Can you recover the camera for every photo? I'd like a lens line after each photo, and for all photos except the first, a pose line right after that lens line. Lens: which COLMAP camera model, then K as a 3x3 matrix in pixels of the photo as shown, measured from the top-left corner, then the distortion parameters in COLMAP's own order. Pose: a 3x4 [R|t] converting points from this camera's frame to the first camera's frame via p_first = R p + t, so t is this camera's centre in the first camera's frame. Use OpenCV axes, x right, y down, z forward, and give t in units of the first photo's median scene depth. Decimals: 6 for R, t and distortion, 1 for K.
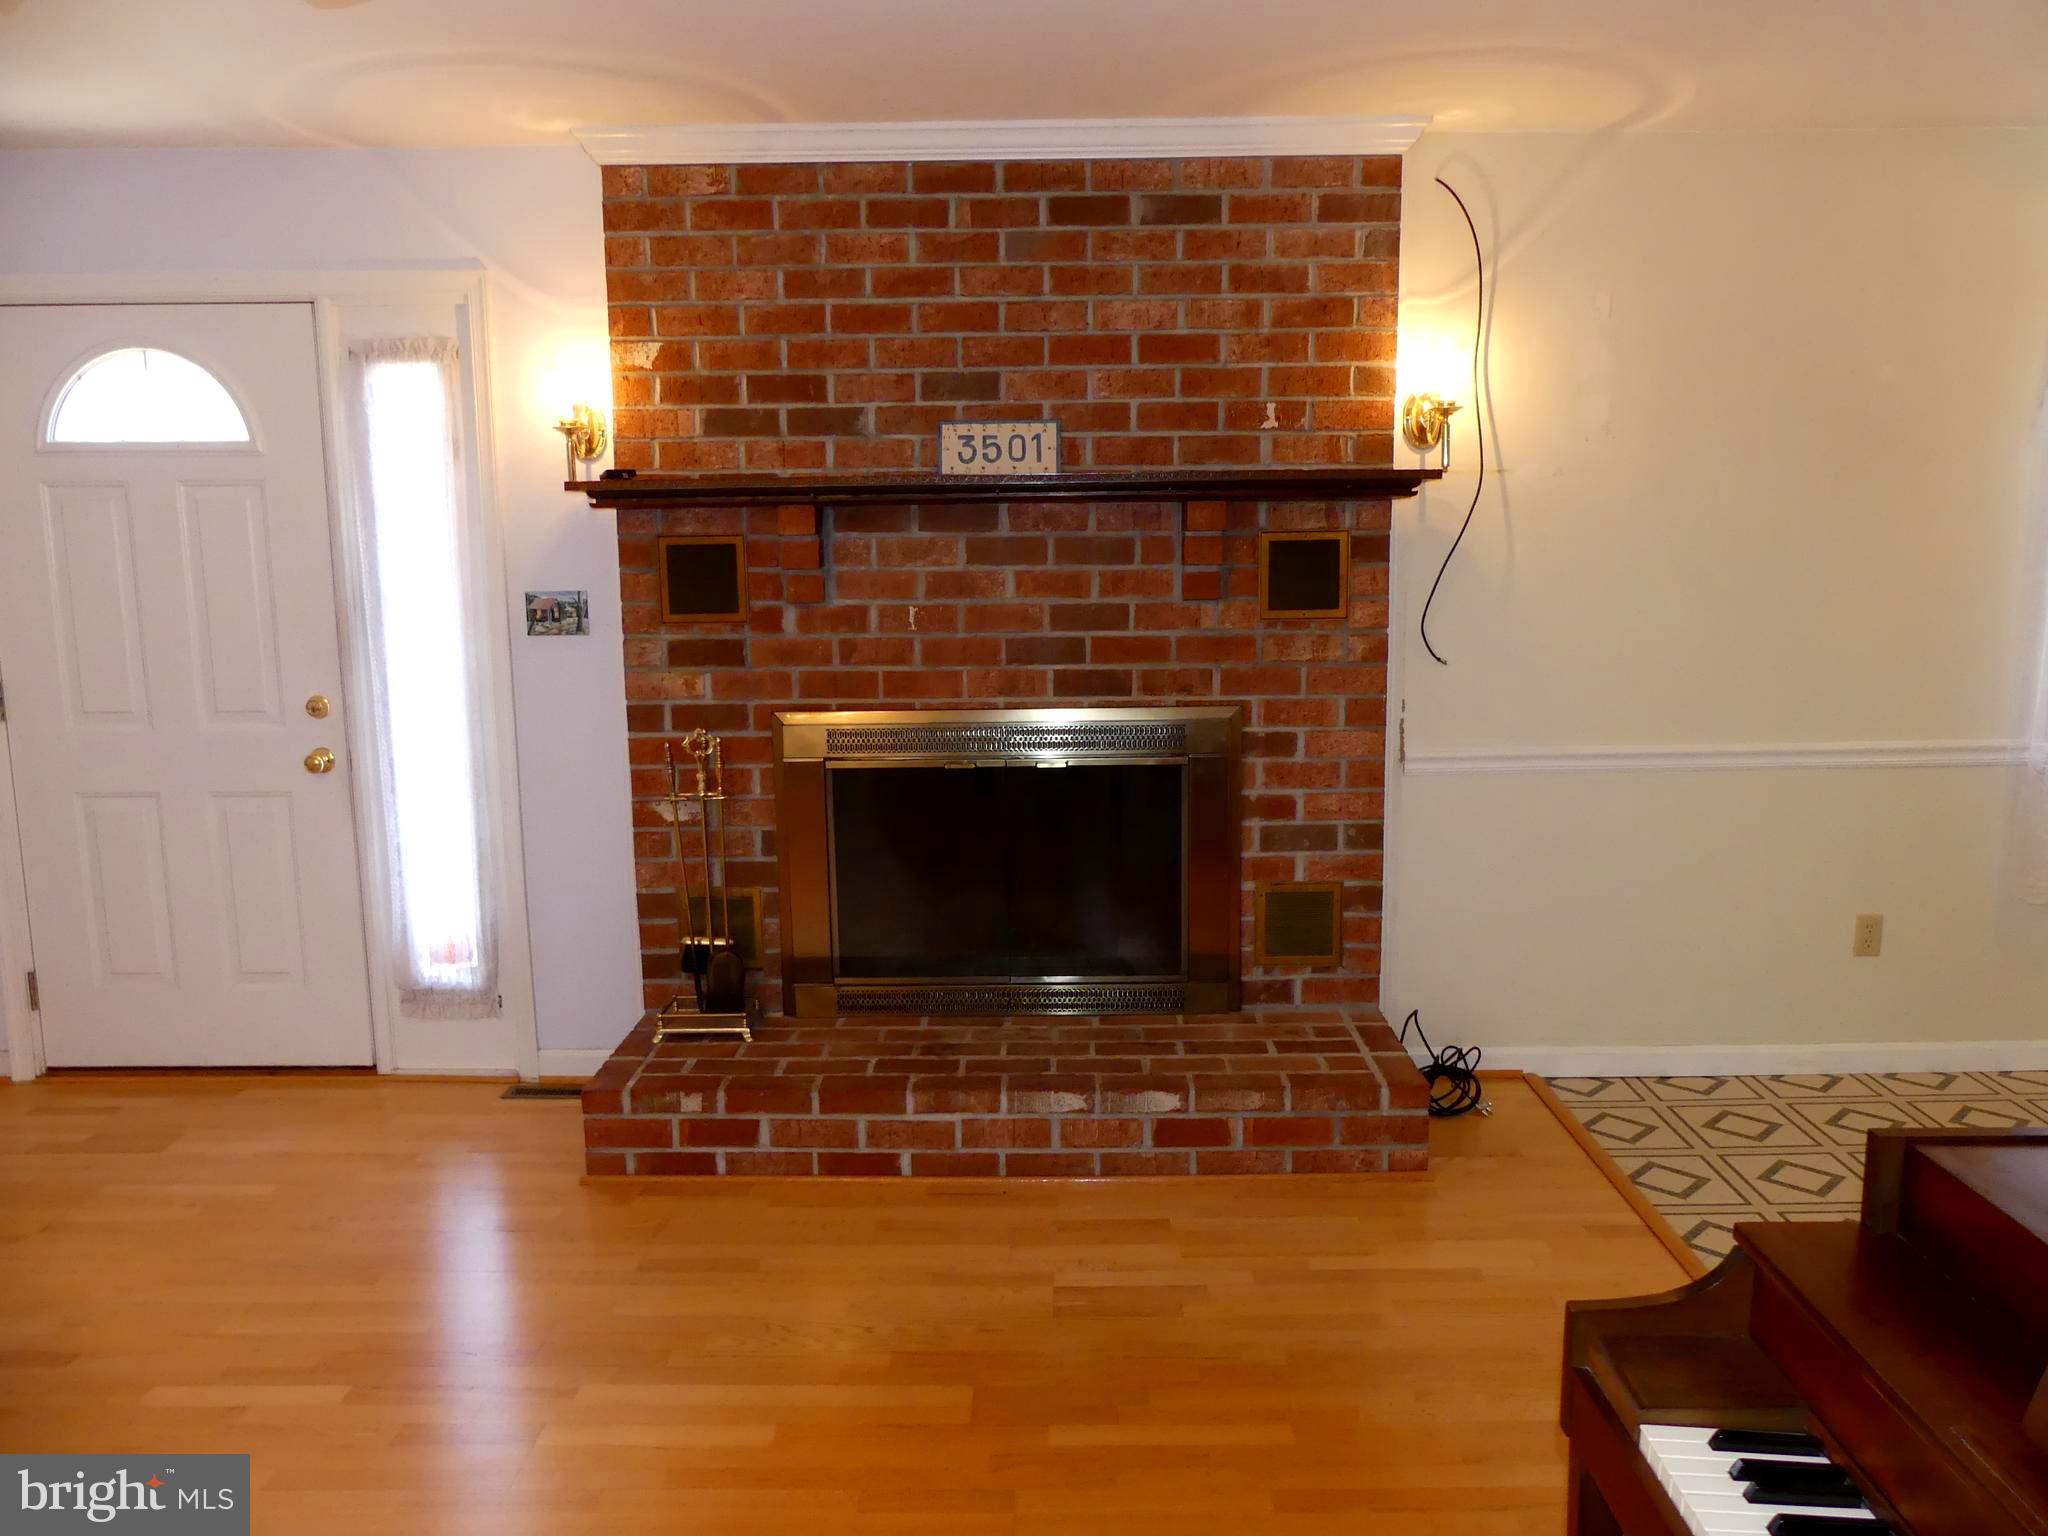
lens RADIAL K [[1539.5, 0, 1024.0], [0, 1539.5, 776.7], [0, 0, 1]] dist [-0.028703, -0.000361]
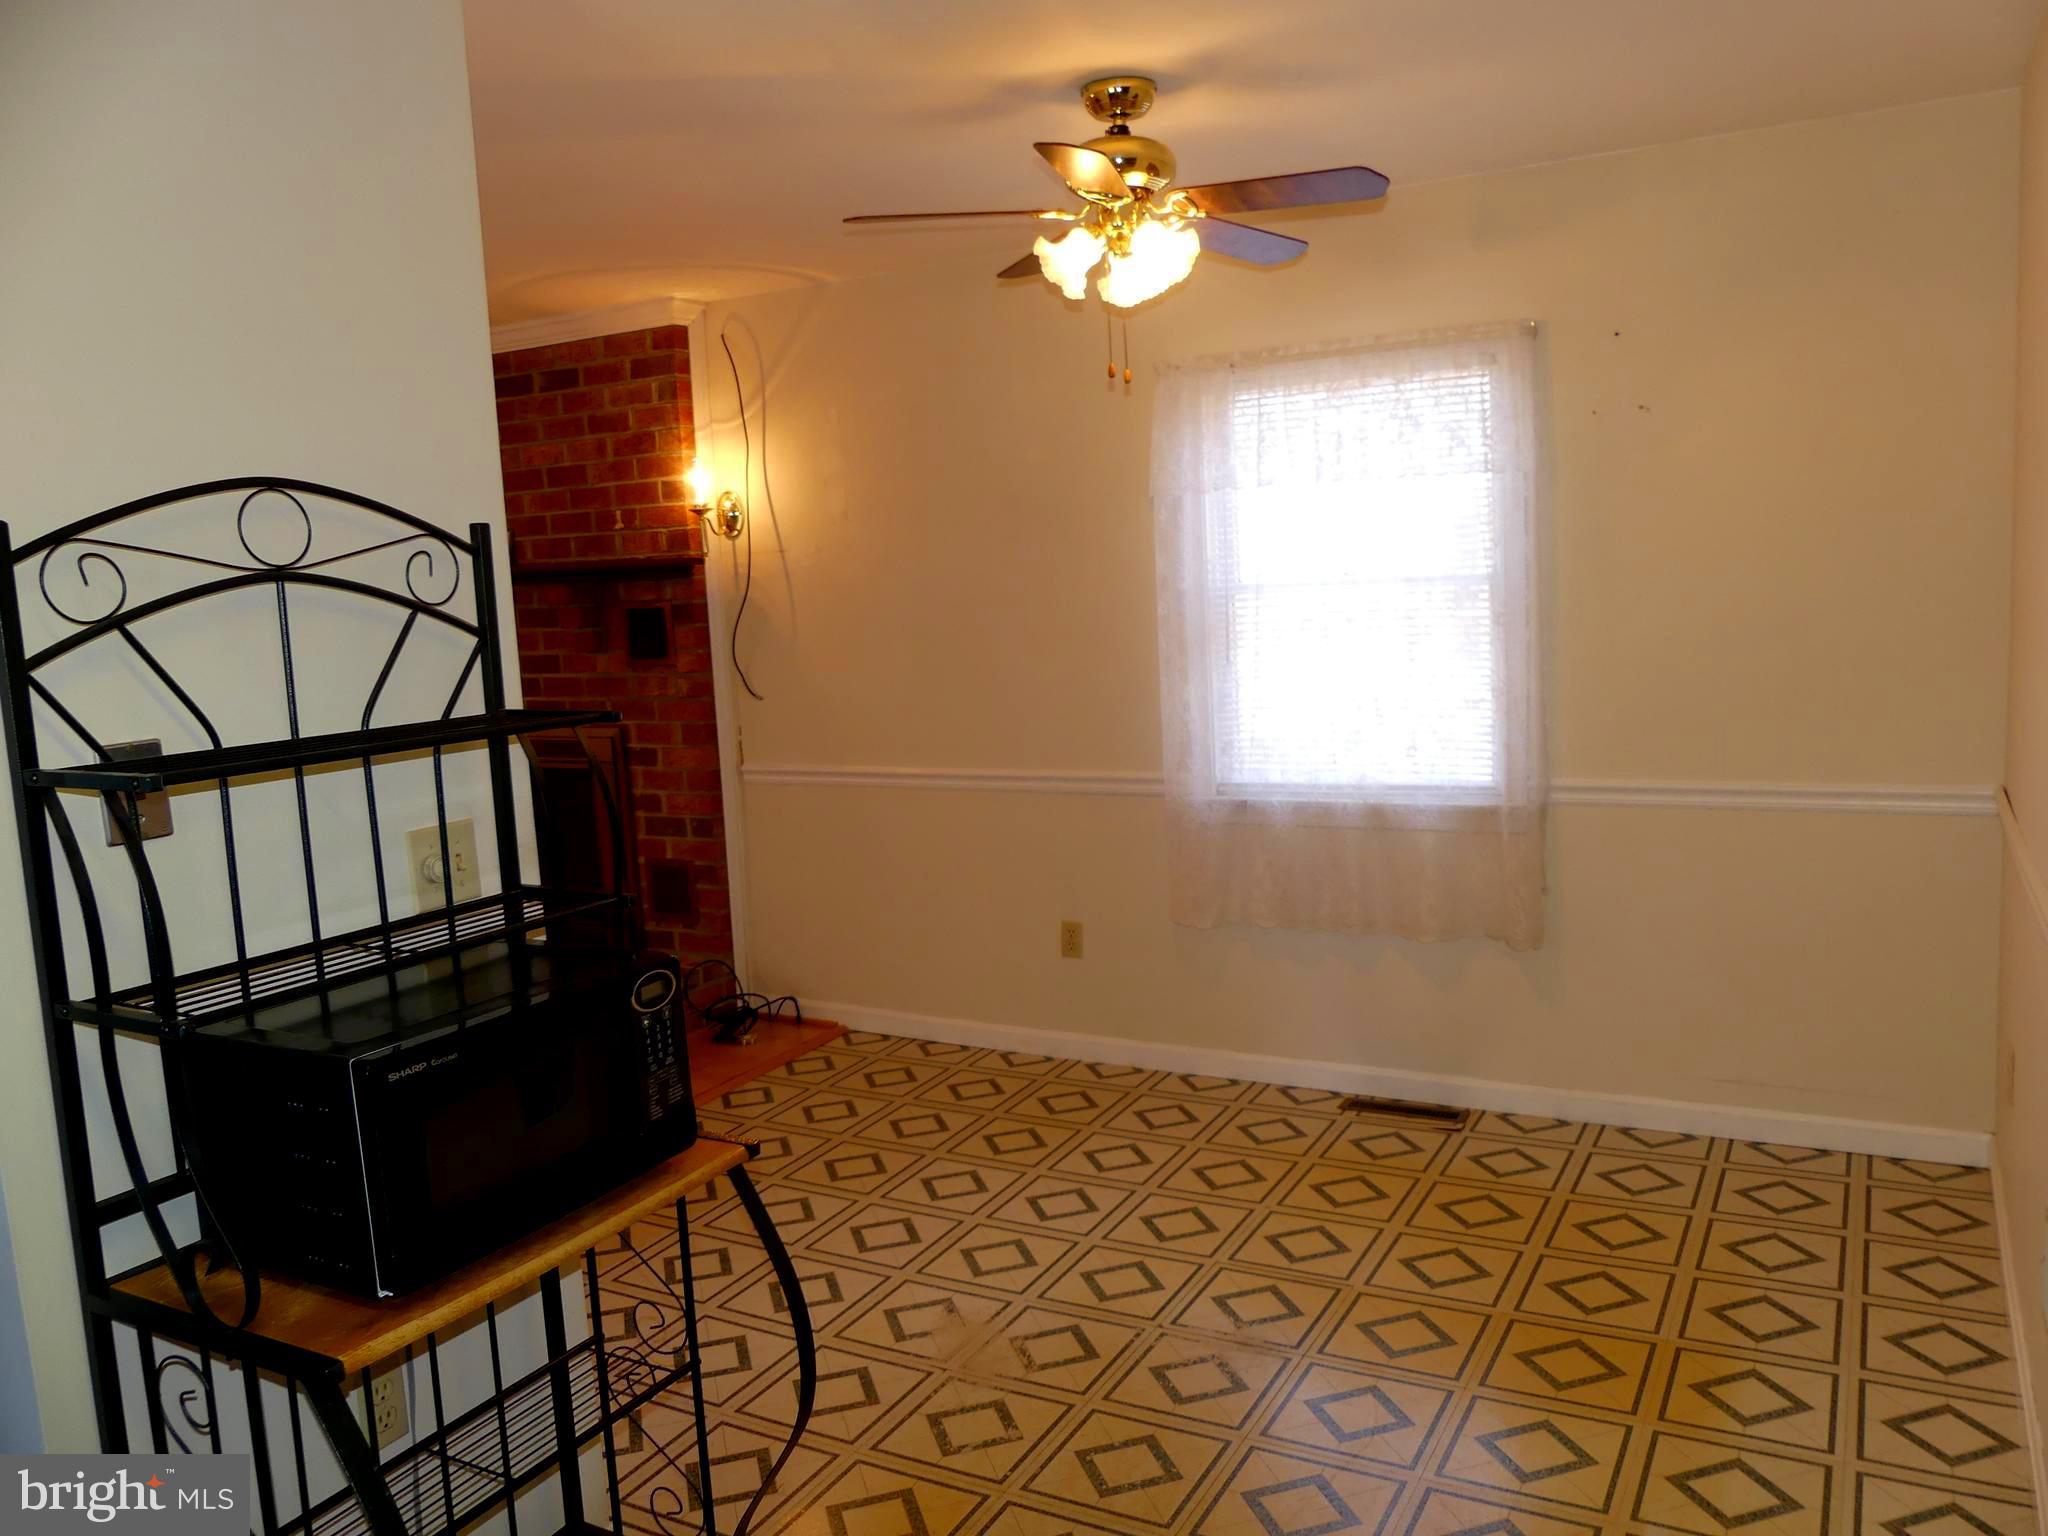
lens RADIAL K [[1539.5, 0, 1024.0], [0, 1539.5, 776.7], [0, 0, 1]] dist [-0.028703, -0.000361]
pose [[0.877451, 0.035652, -0.478340, 1.151105], [-0.038189, 0.999261, 0.004424, -0.023087], [0.478144, 0.014385, 0.878163, -0.039620]]
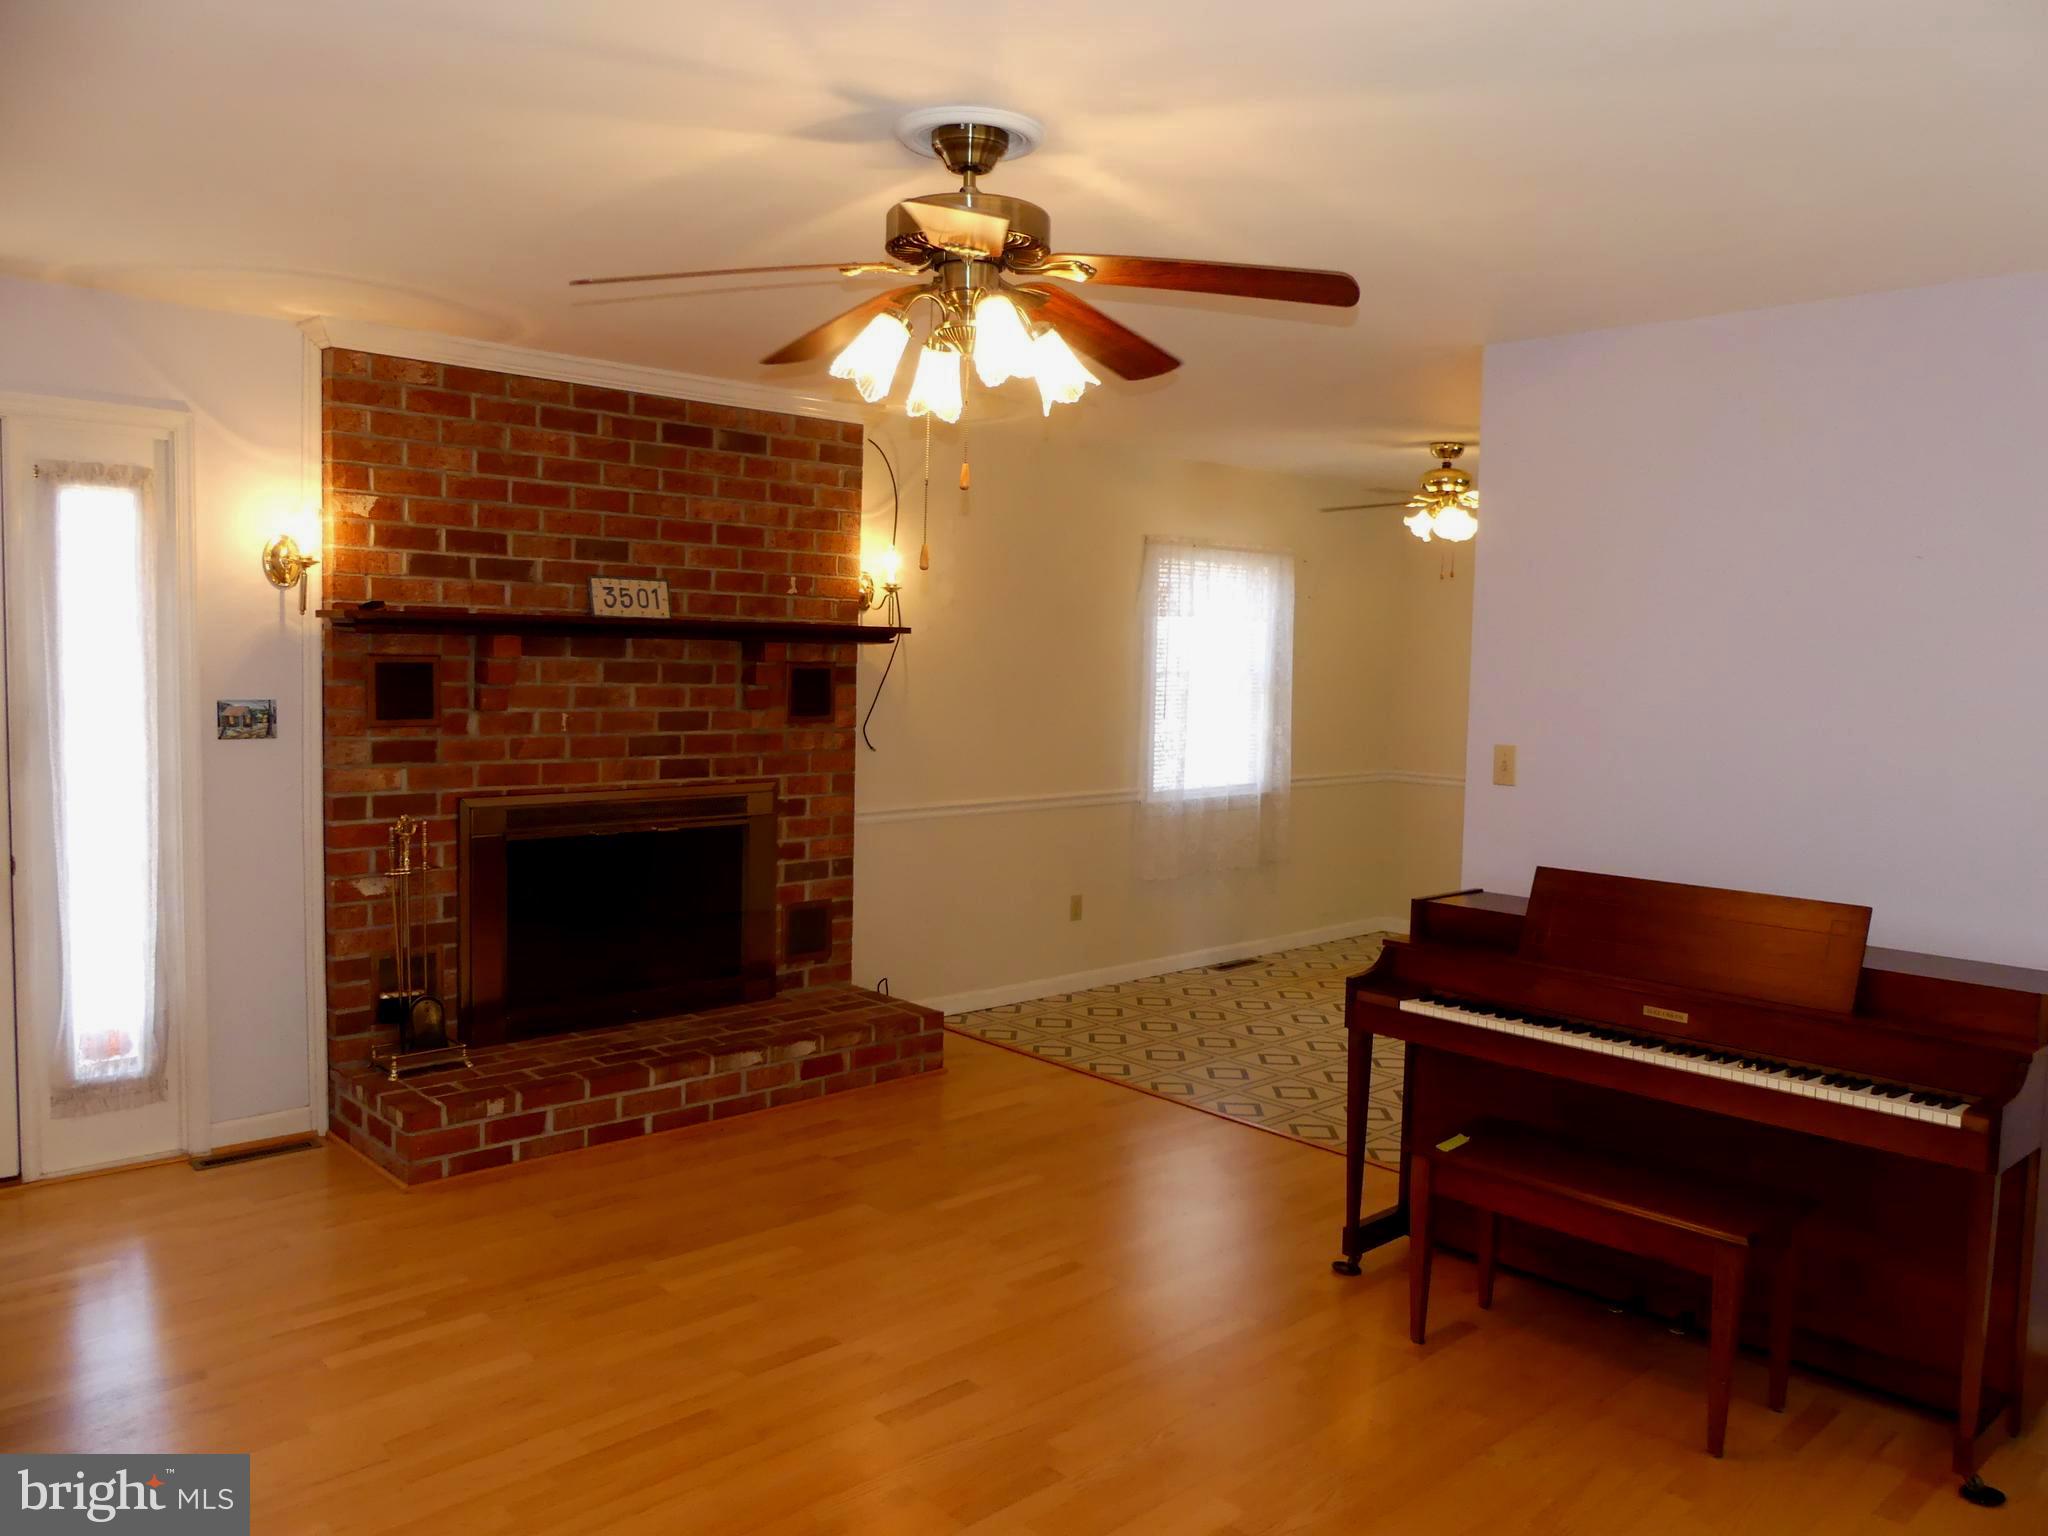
lens RADIAL K [[1539.5, 0, 1024.0], [0, 1539.5, 776.7], [0, 0, 1]] dist [-0.028703, -0.000361]
pose [[0.714885, -0.029024, 0.698639, -0.721058], [0.078884, 0.996107, -0.039336, 0.025232], [-0.694778, 0.083233, 0.714392, -0.200419]]
